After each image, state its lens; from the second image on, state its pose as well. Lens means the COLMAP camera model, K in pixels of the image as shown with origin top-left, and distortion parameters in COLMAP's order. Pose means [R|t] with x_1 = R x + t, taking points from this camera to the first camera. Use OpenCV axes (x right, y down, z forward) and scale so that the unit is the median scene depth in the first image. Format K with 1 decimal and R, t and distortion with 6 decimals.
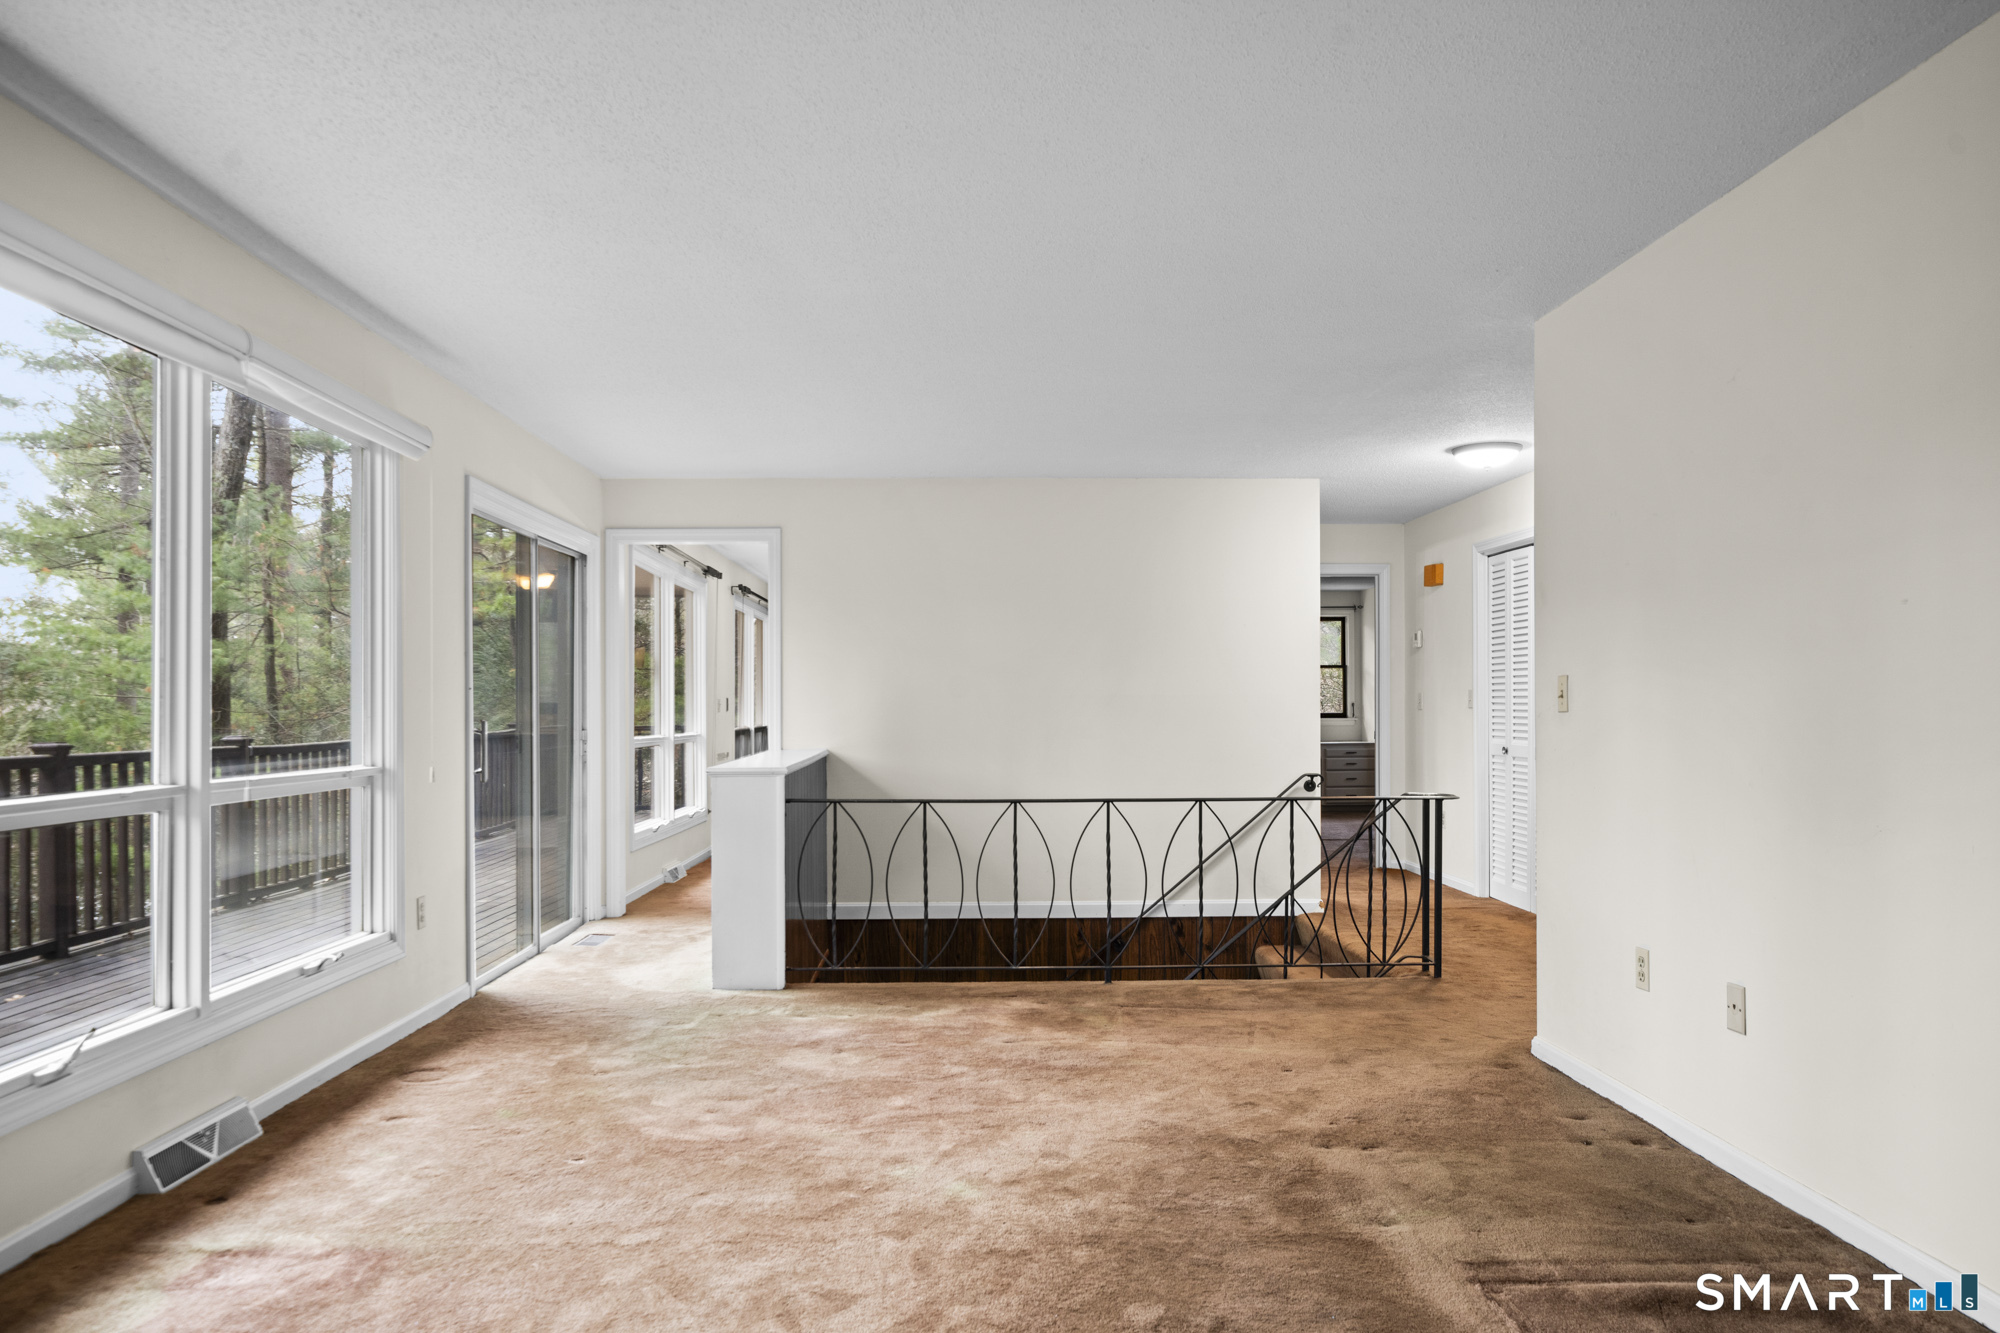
lens RADIAL K [[1313.2, 0, 965.1], [0, 1313.2, 680.3], [0, 0, 1]] dist [0.001781, 0.000059]
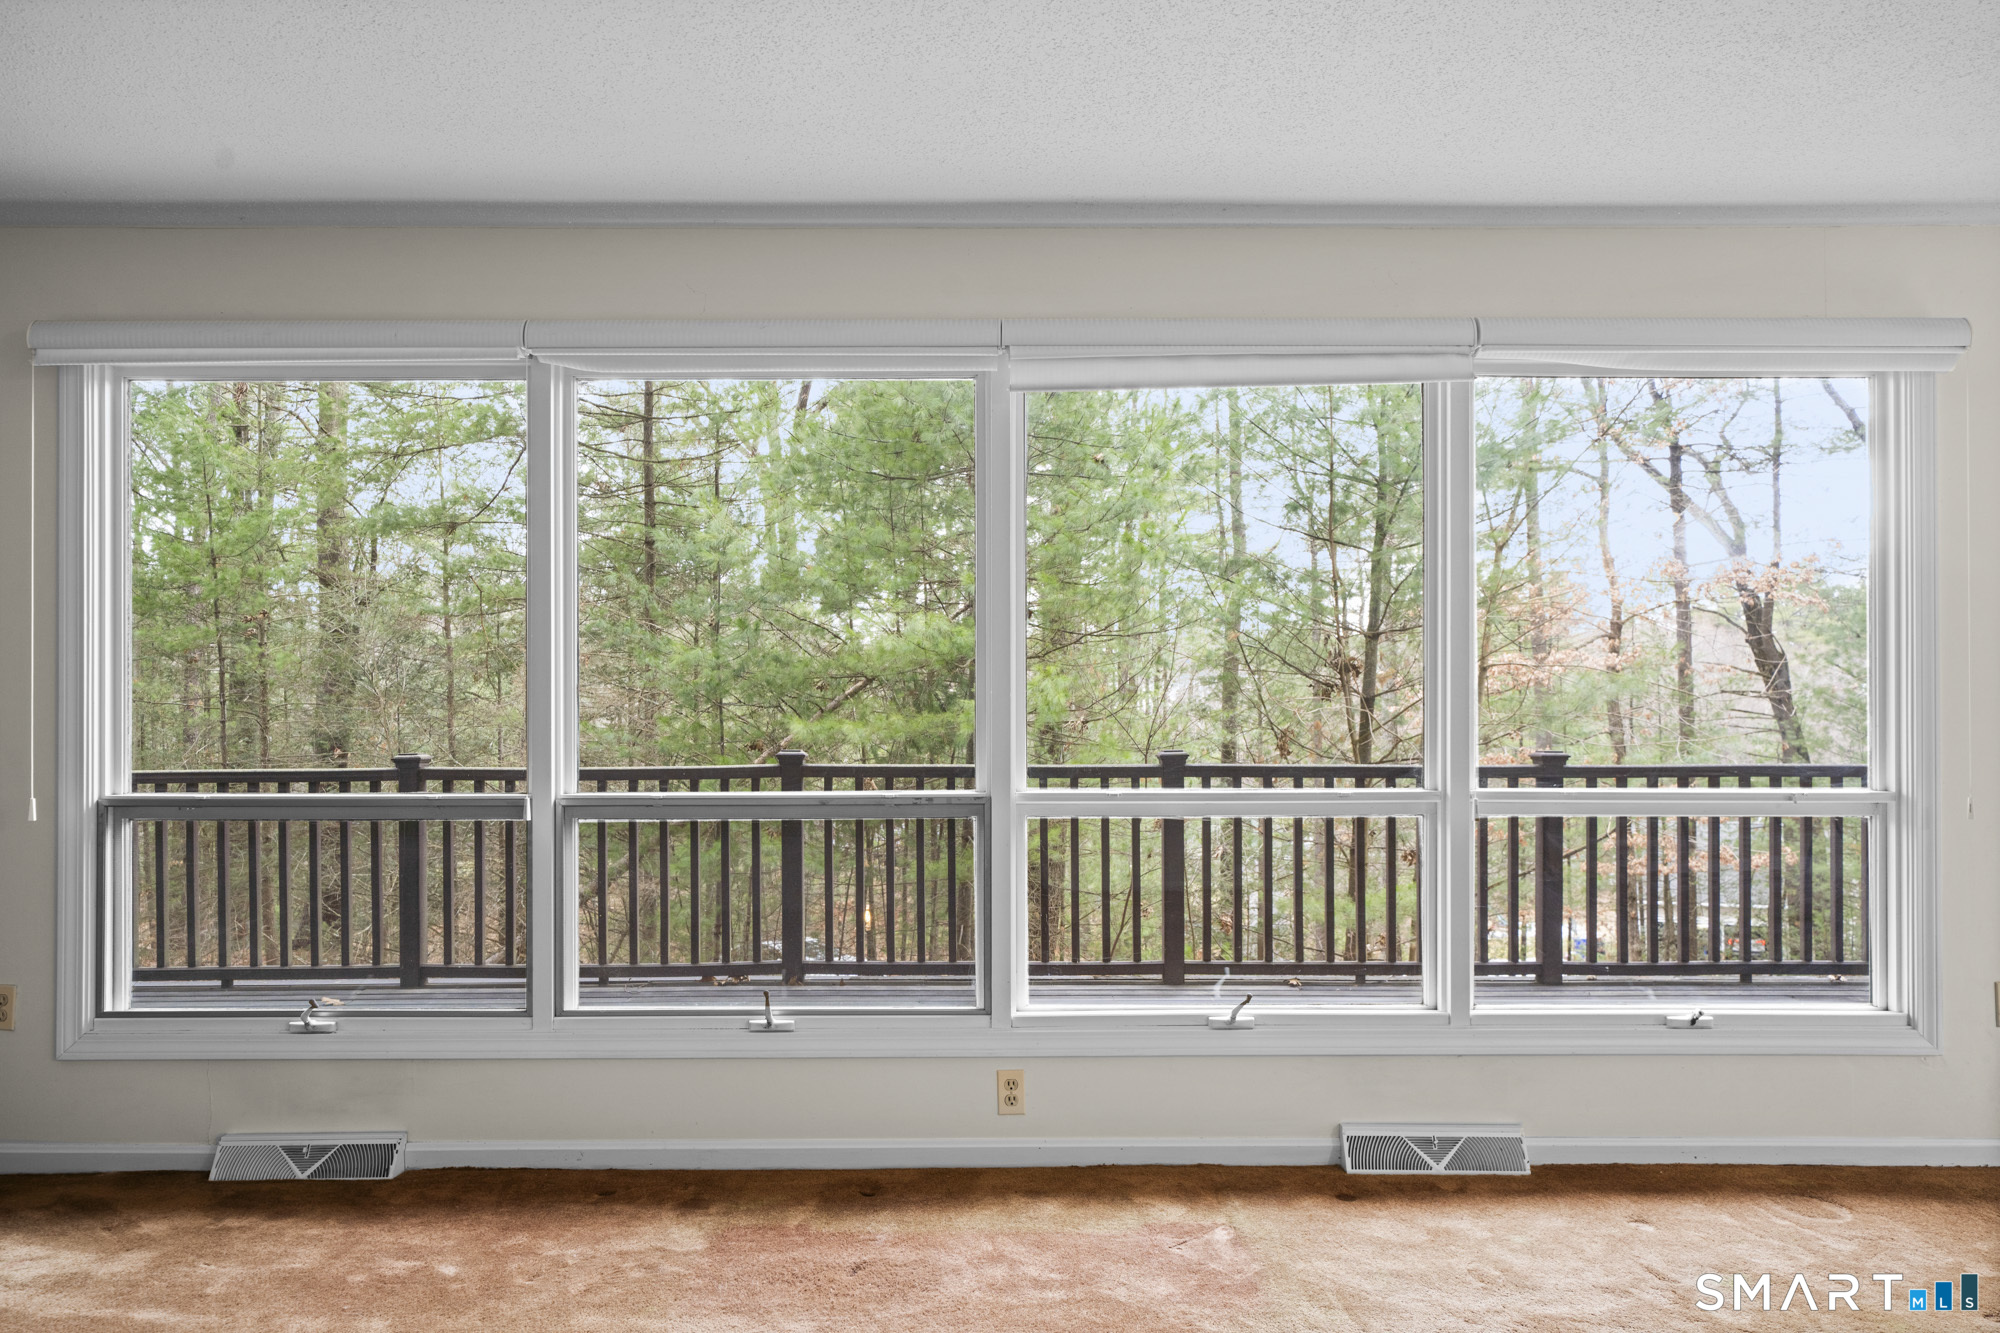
lens RADIAL K [[1265.3, 0, 993.4], [0, 1265.3, 669.5], [0, 0, 1]] dist [0.015807, -0.003651]
pose [[-0.014374, -0.035467, -0.999267, 0.290983], [0.028720, 0.998944, -0.035868, 0.008607], [0.999484, -0.029215, -0.013340, 0.498968]]
